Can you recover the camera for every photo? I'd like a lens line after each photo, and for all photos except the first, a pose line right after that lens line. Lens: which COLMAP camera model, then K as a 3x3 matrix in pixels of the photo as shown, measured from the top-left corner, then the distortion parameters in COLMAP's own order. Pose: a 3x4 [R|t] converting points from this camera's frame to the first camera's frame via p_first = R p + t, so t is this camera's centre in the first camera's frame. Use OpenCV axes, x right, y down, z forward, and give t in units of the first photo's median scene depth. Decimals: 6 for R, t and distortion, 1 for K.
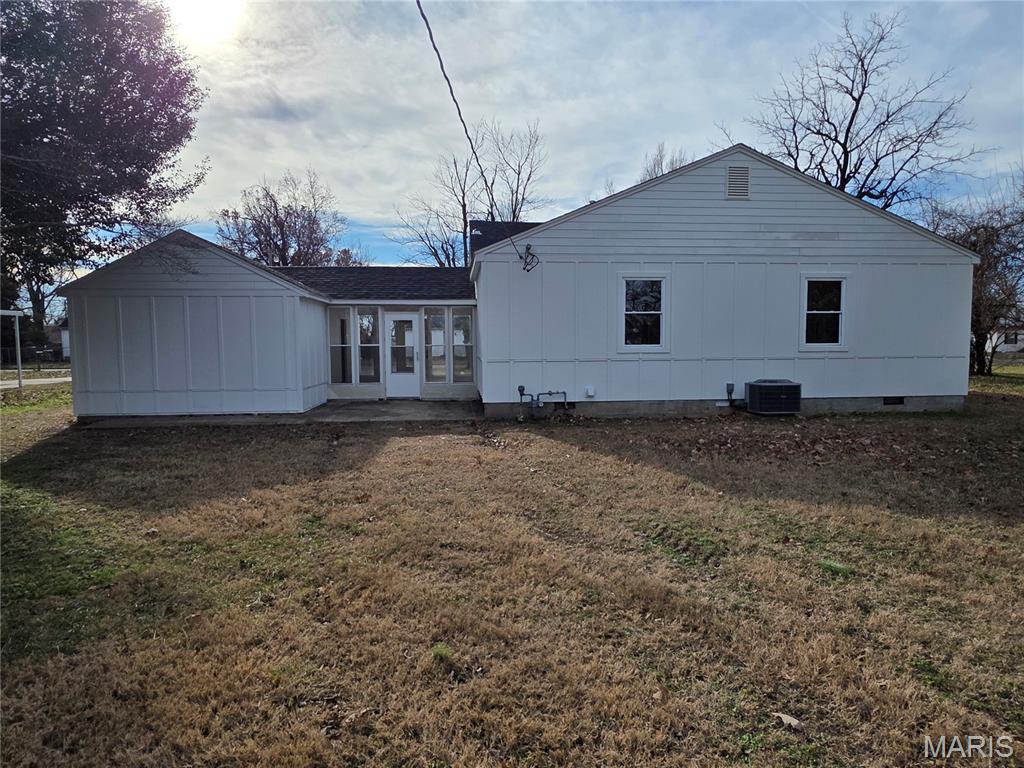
lens RADIAL K [[588.3, 0, 512.0], [0, 588.3, 384.0], [0, 0, 1]] dist [0.001038, 0.000180]
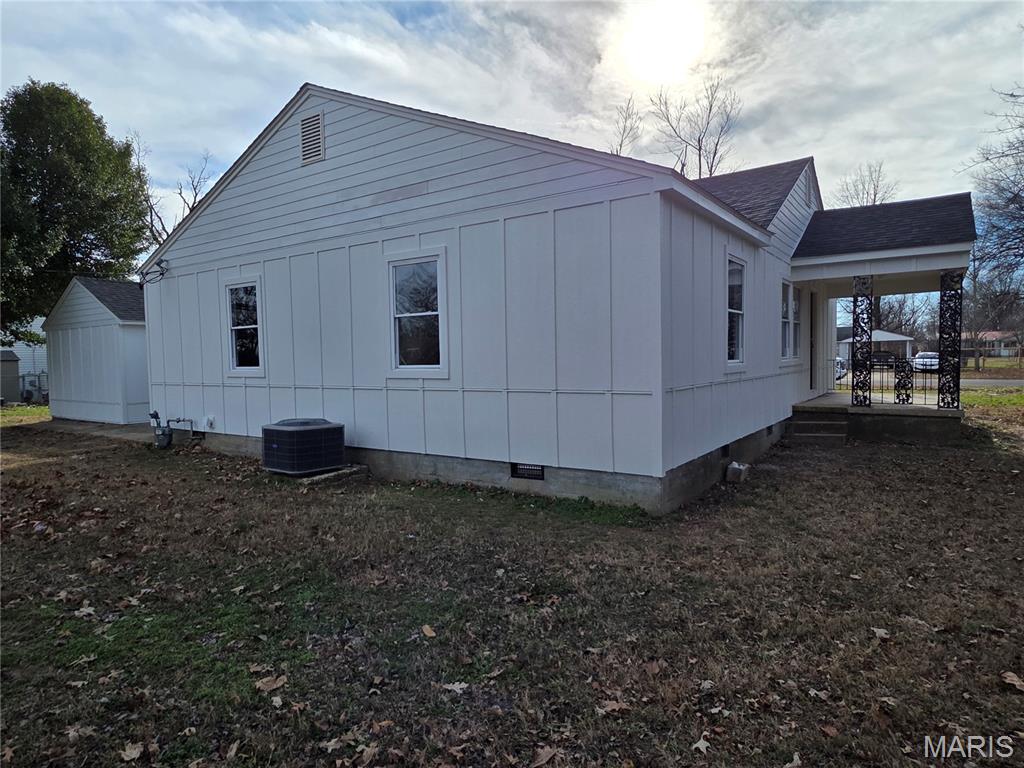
lens RADIAL K [[588.3, 0, 512.0], [0, 588.3, 384.0], [0, 0, 1]] dist [0.001038, 0.000180]
pose [[0.786194, 0.021362, -0.617610, 1.000202], [-0.030791, 0.999515, -0.004625, -0.050381], [0.617212, 0.022653, 0.786471, 0.587012]]
